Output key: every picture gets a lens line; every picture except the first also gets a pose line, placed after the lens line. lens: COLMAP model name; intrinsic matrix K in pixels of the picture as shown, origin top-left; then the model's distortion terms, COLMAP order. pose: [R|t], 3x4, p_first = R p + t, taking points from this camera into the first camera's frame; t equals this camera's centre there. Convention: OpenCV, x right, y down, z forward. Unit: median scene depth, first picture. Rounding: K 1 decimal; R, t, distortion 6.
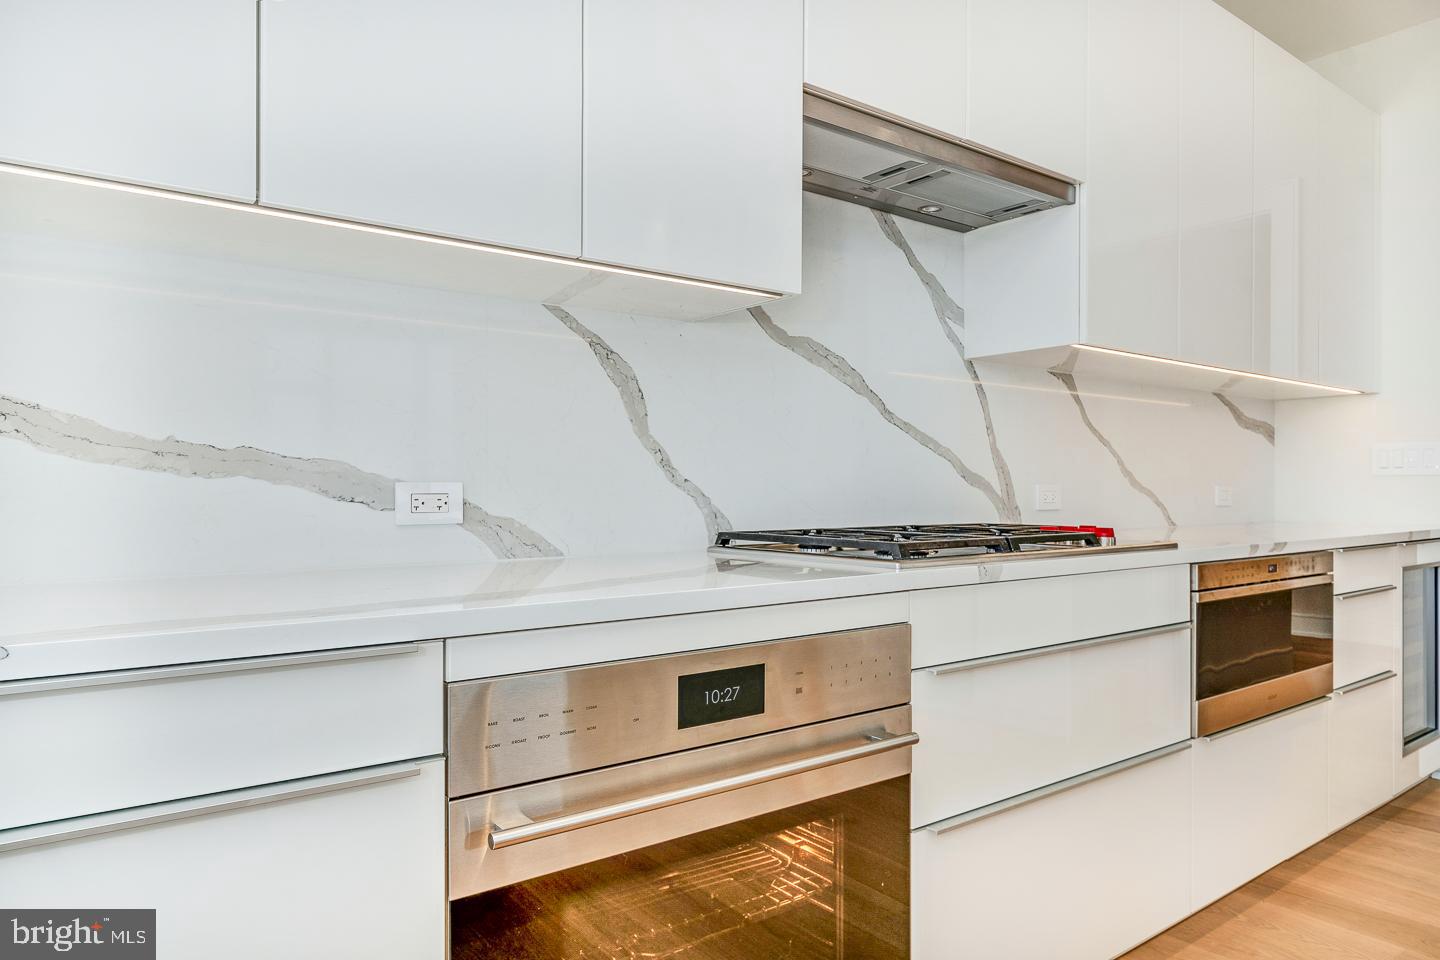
lens RADIAL K [[888.1, 0, 717.2], [0, 888.1, 493.8], [0, 0, 1]] dist [0.000356, -0.012035]
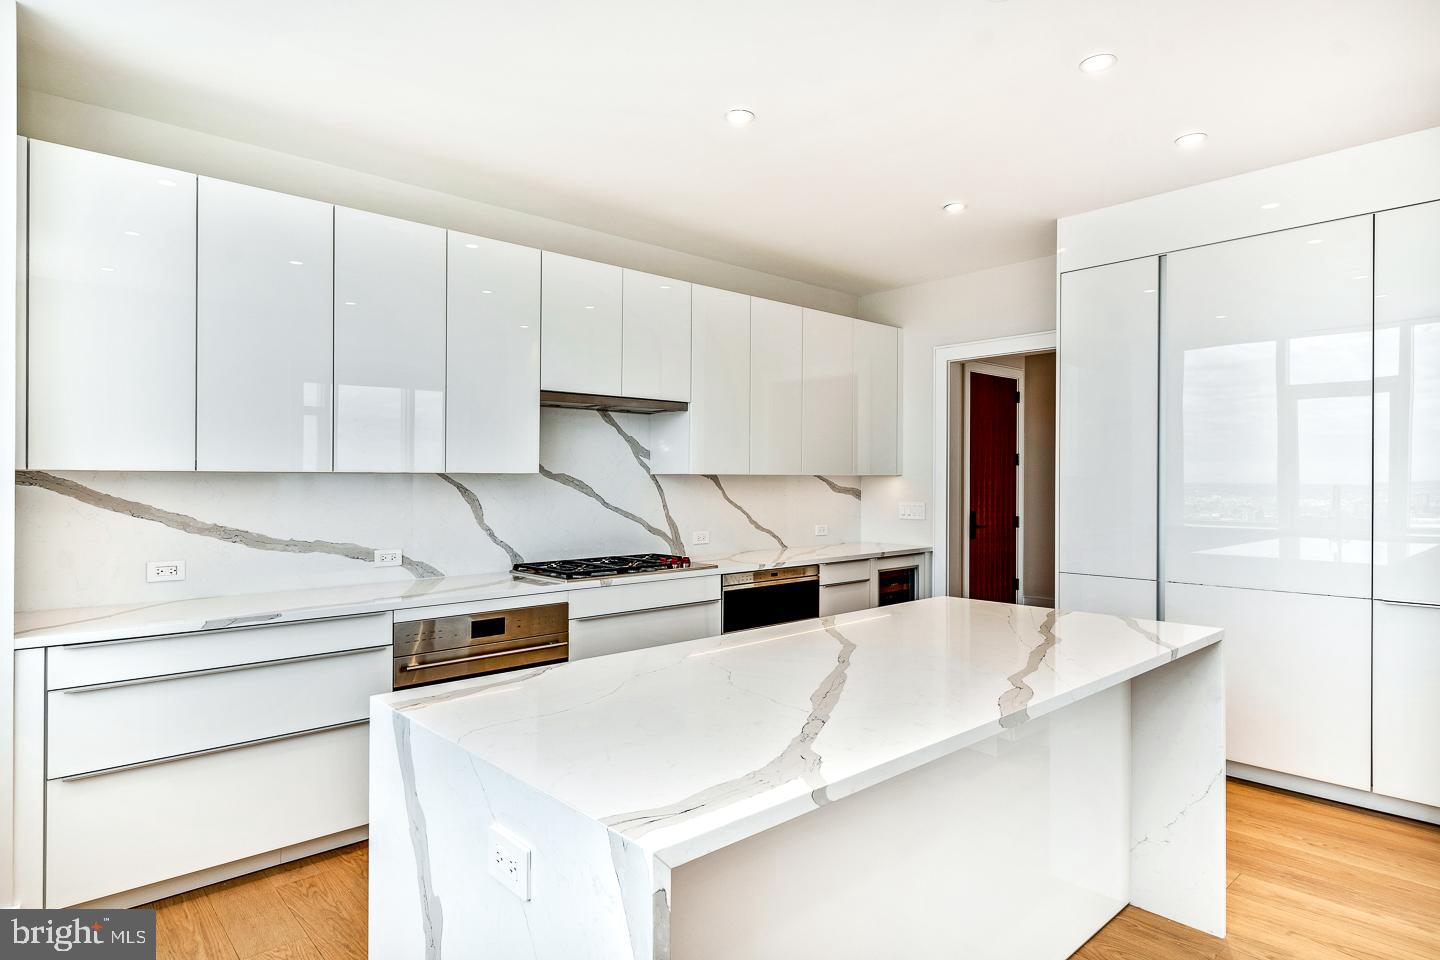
lens RADIAL K [[762.5, 0, 708.3], [0, 762.5, 472.5], [0, 0, 1]] dist [-0.009193, -0.004494]
pose [[0.995662, 0.001707, 0.093033, 0.316366], [-0.000197, 0.999868, -0.016237, -0.162336], [-0.093048, 0.016148, 0.995531, -1.031990]]
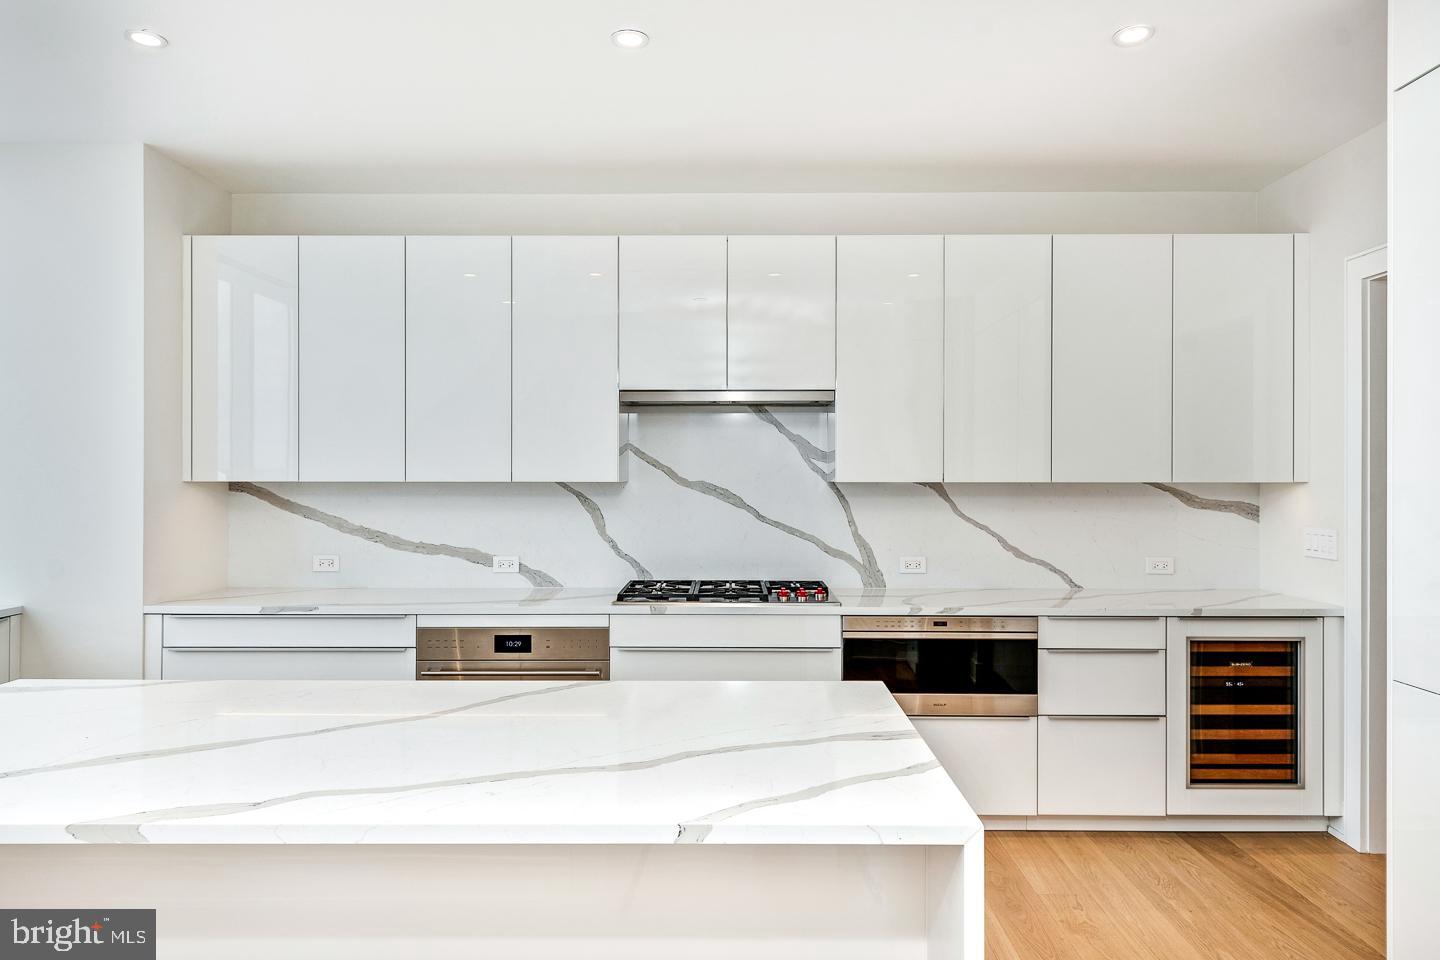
lens RADIAL K [[888.1, 0, 727.6], [0, 888.1, 470.8], [0, 0, 1]] dist [0.000356, -0.012035]
pose [[0.807482, -0.002314, -0.589887, 1.420525], [-0.005171, 0.999926, -0.011001, -0.194461], [0.589869, 0.011934, 0.807411, -0.588822]]
